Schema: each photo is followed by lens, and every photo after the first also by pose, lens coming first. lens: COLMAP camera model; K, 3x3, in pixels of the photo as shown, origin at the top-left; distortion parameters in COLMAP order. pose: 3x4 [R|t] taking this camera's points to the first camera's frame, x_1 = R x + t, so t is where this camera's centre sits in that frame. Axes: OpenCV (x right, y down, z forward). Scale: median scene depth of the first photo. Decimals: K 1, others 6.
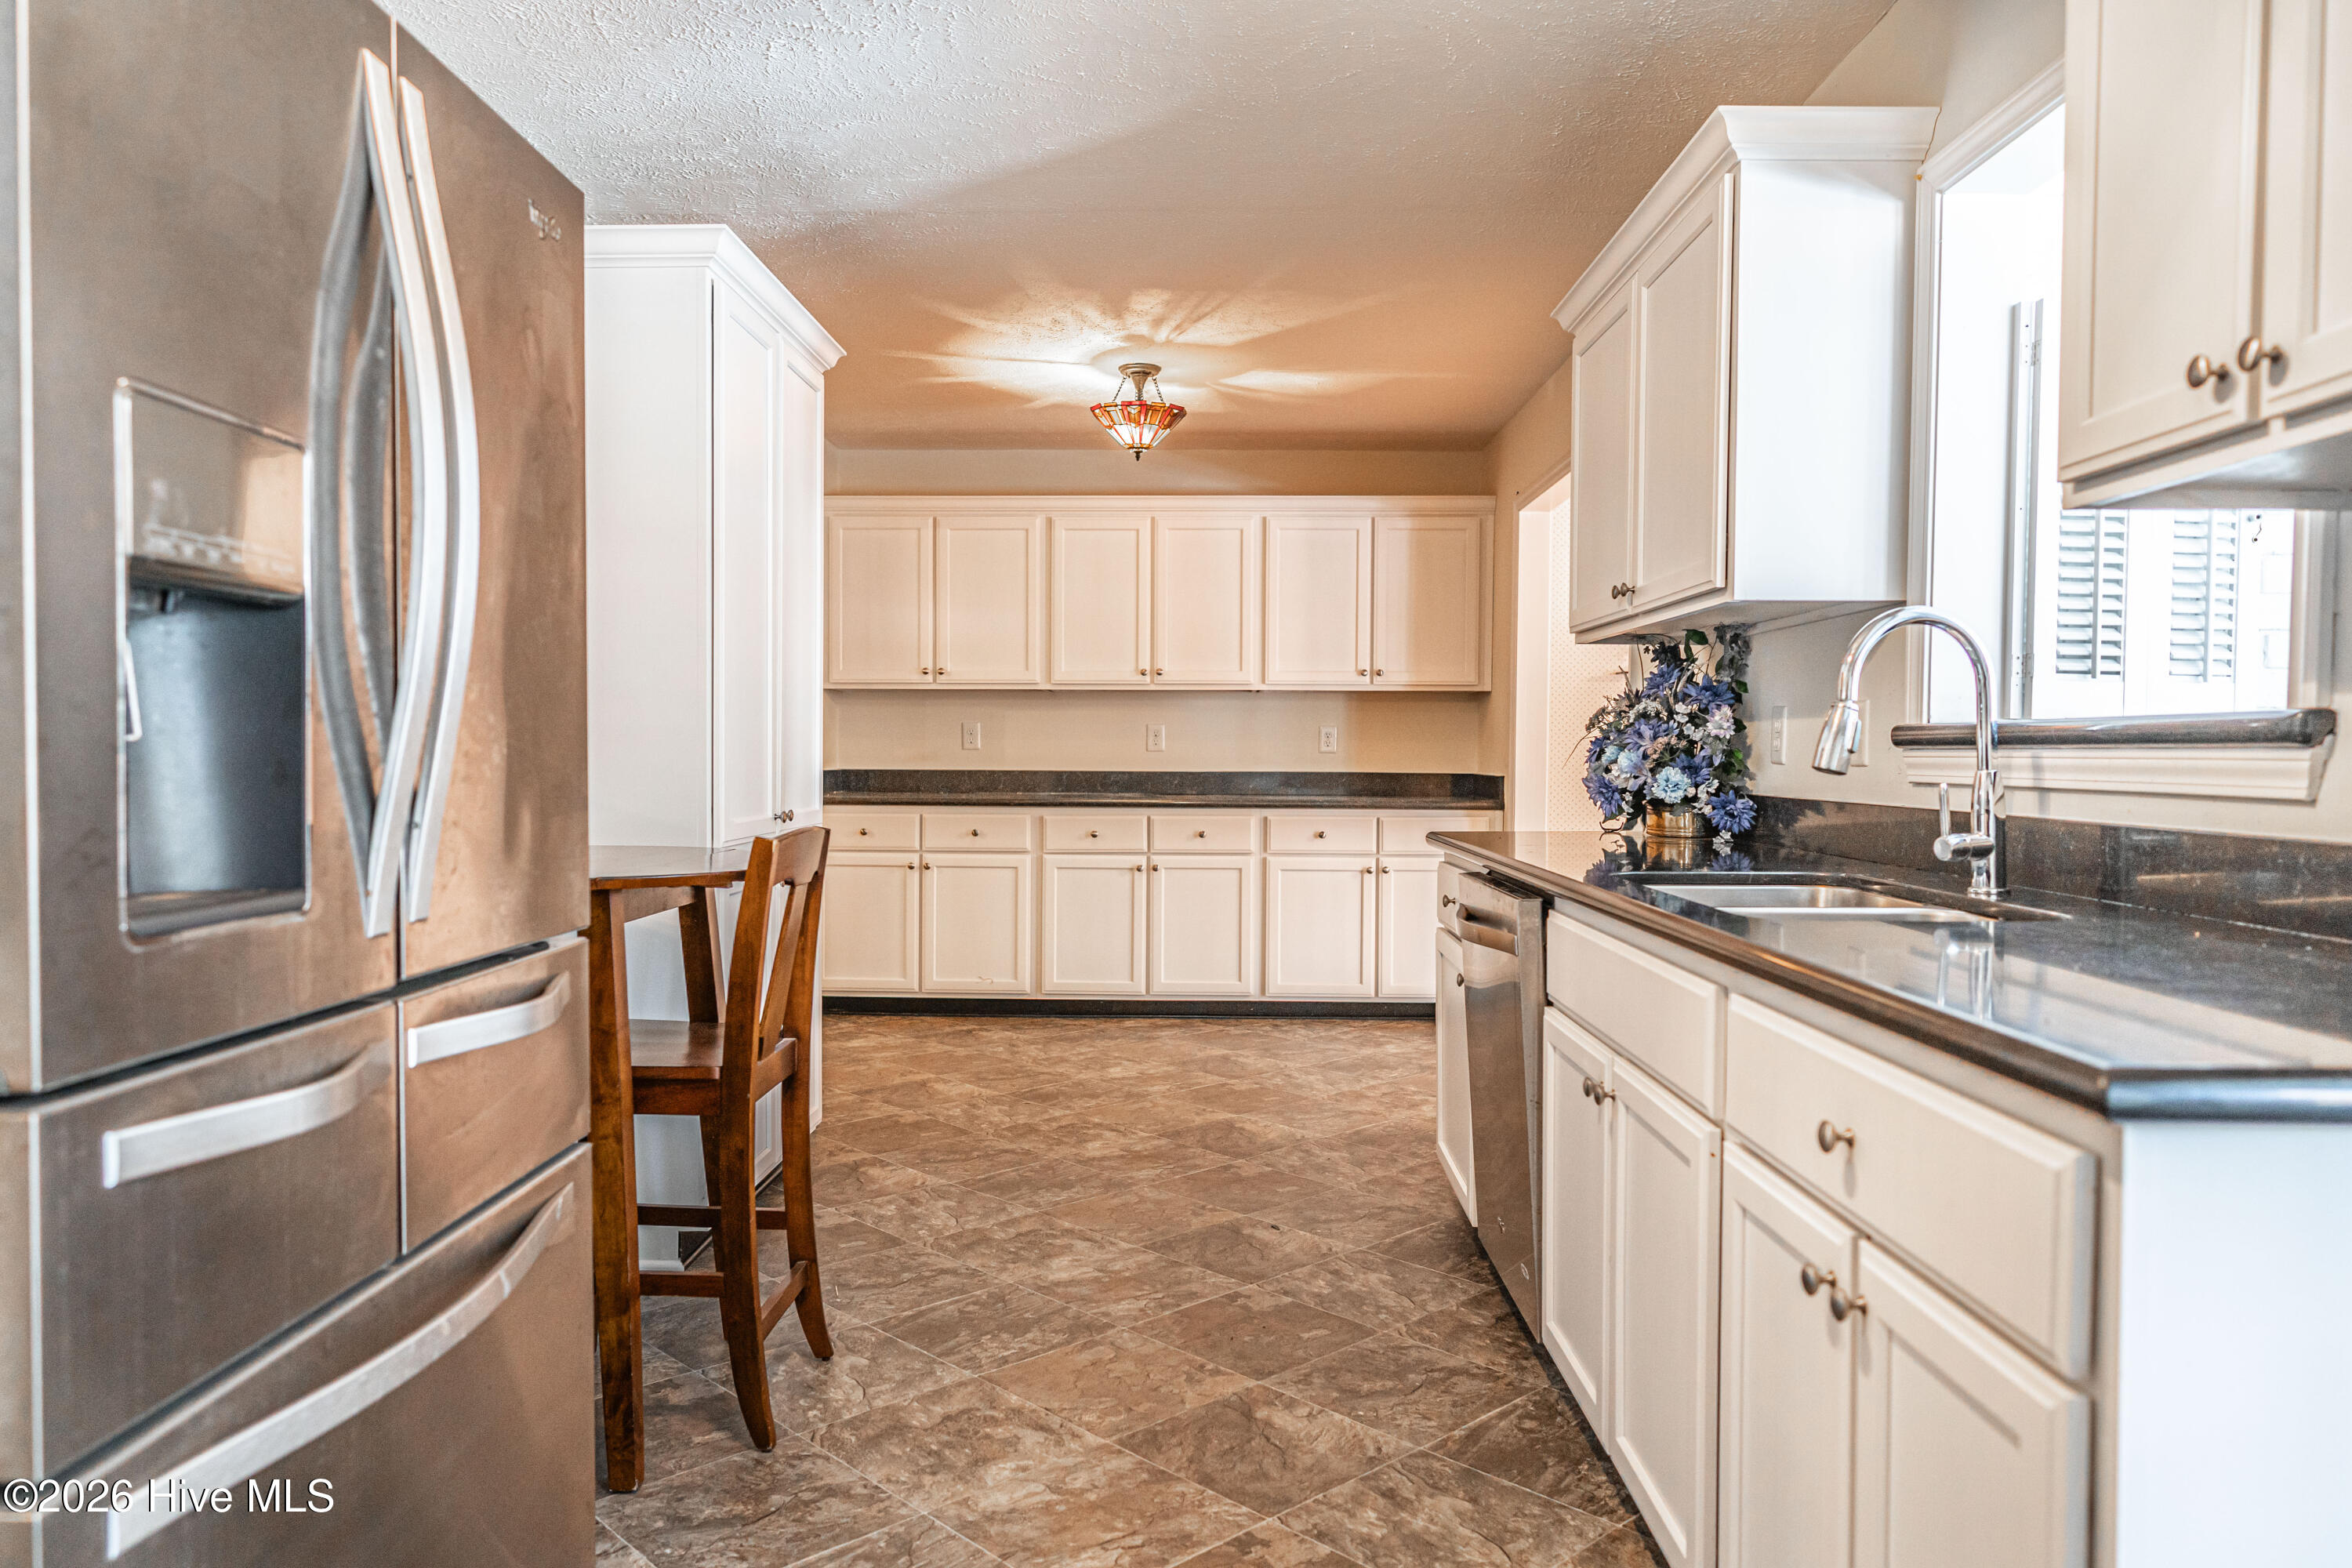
lens RADIAL K [[1562.9, 0, 1187.6], [0, 1562.9, 778.3], [0, 0, 1]] dist [-0.000050, 0.004230]
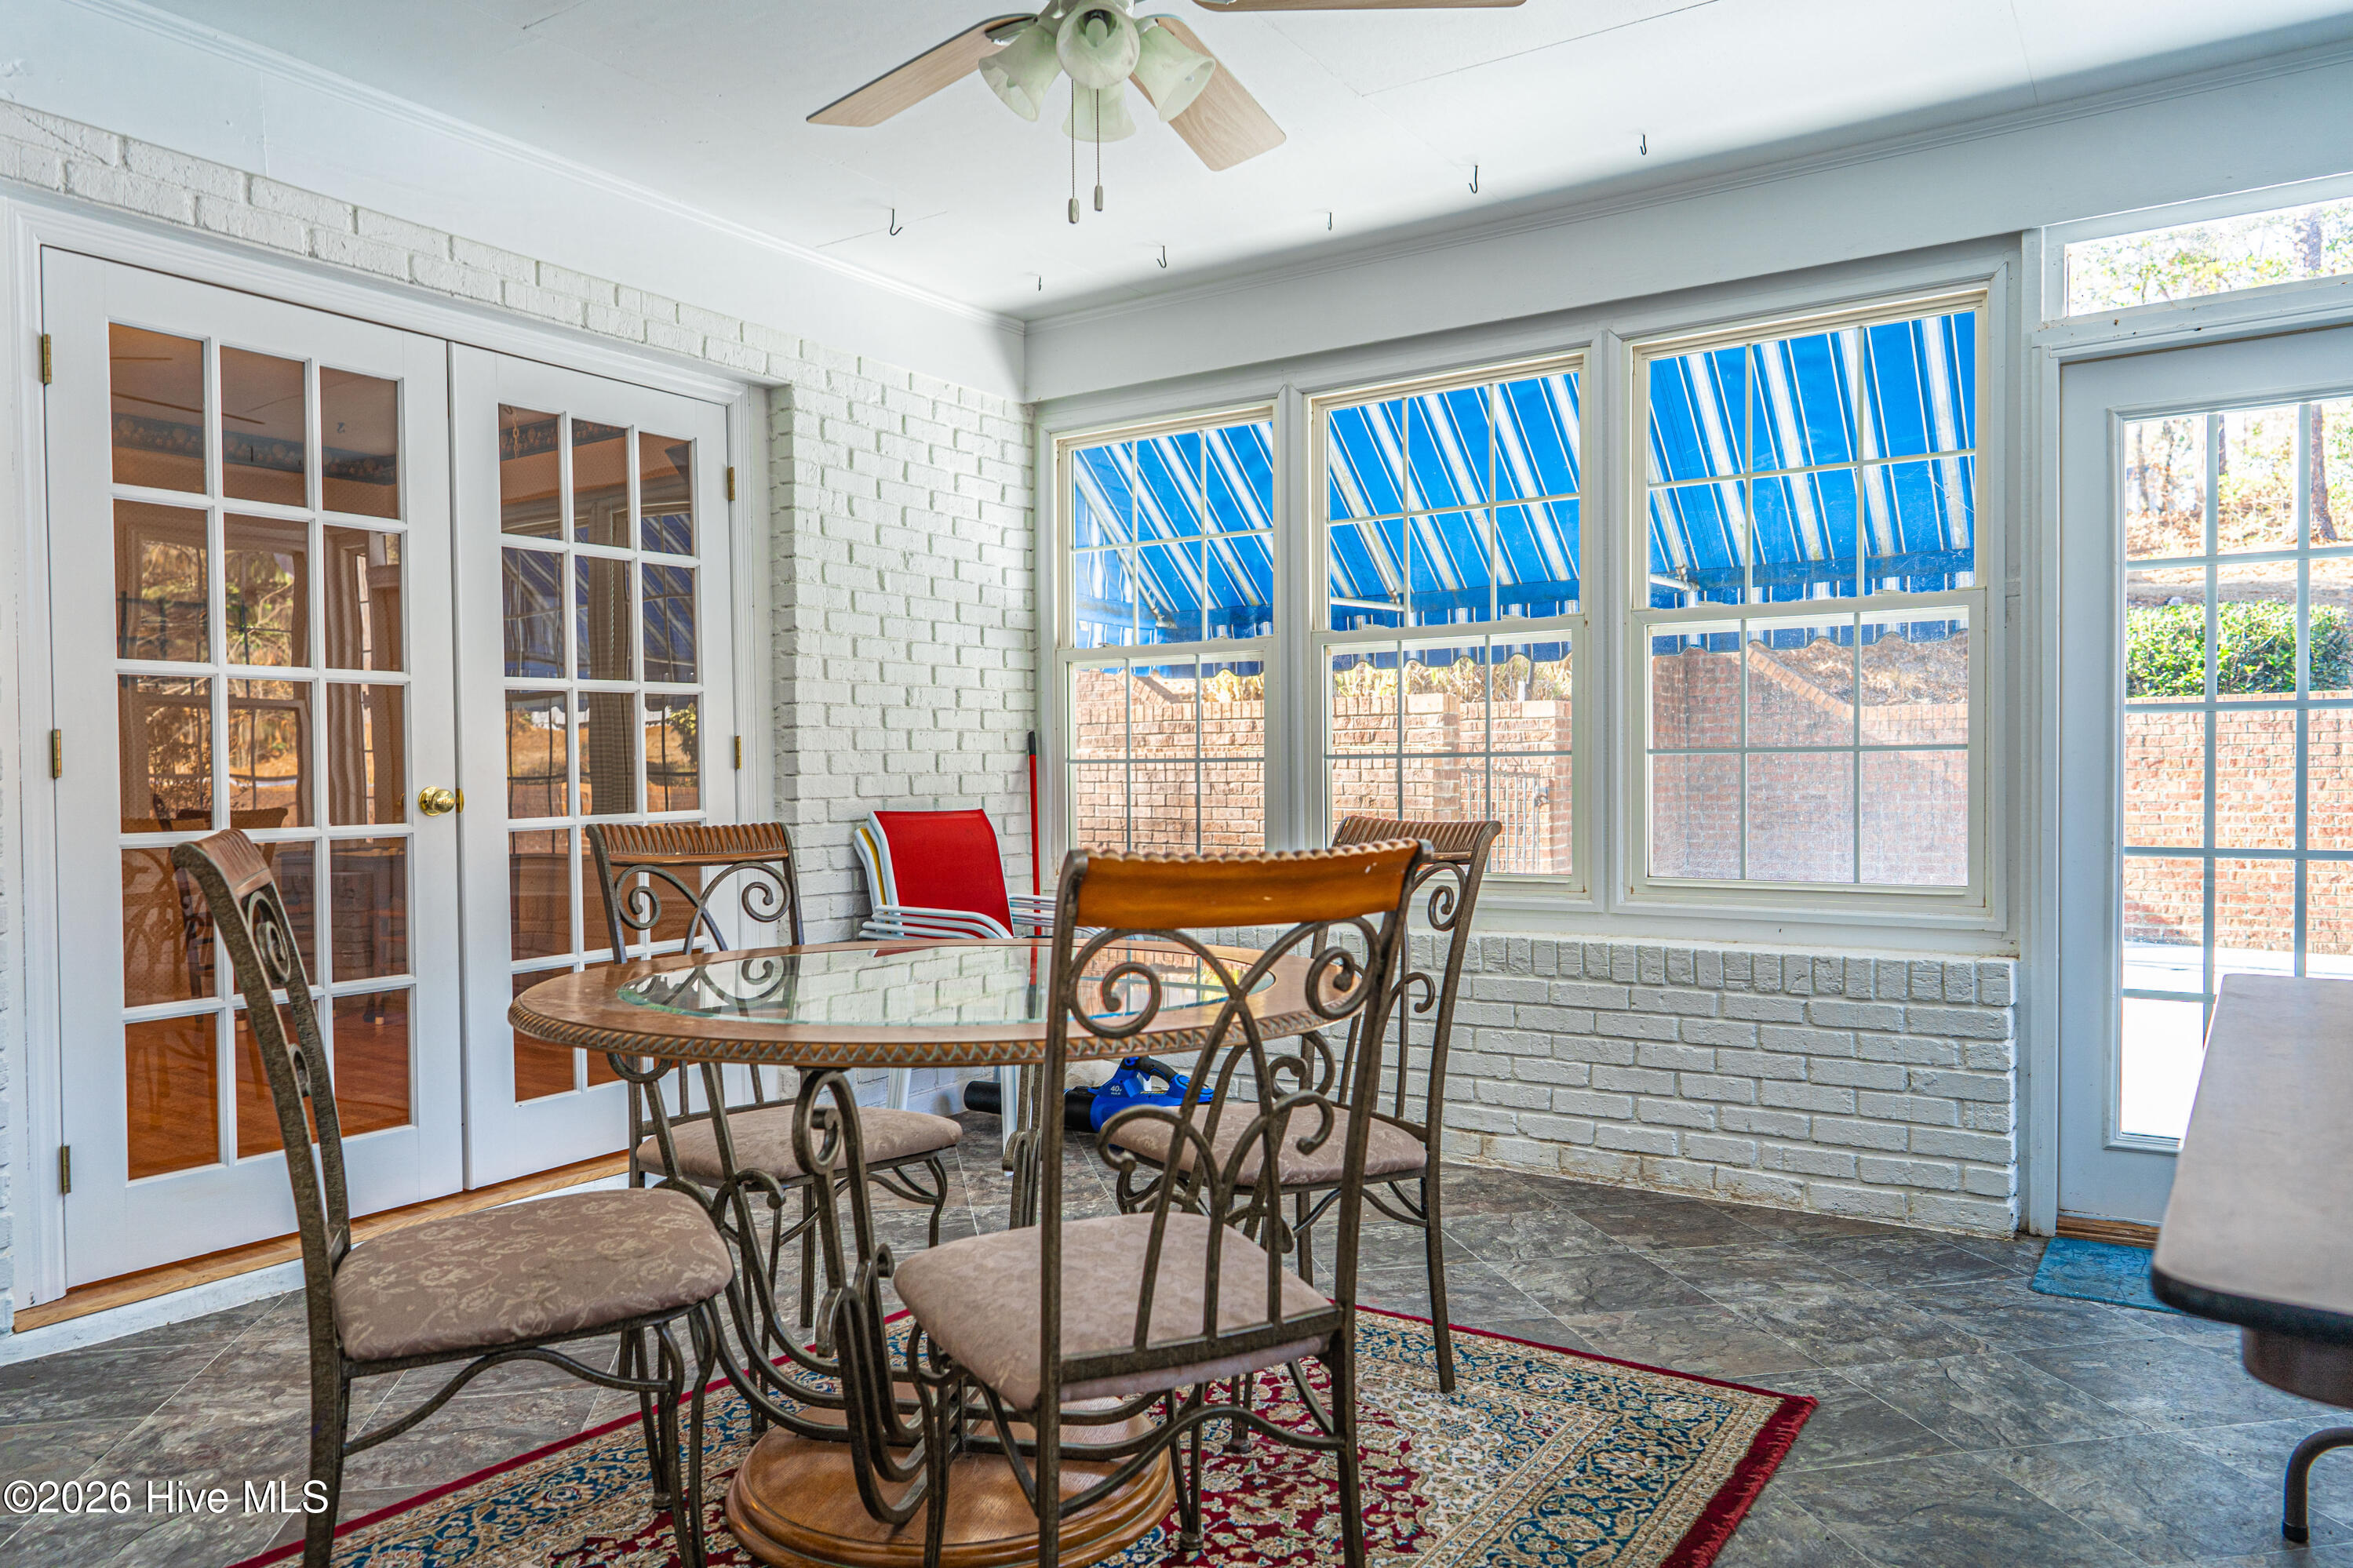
lens RADIAL K [[1563.3, 0, 1176.4], [0, 1563.3, 789.8], [0, 0, 1]] dist [-0.000050, 0.004230]
pose [[-0.837448, -0.000898, 0.546516, -0.286290], [0.016996, 0.999472, 0.027686, -0.024692], [-0.546253, 0.032474, -0.836991, 2.101428]]
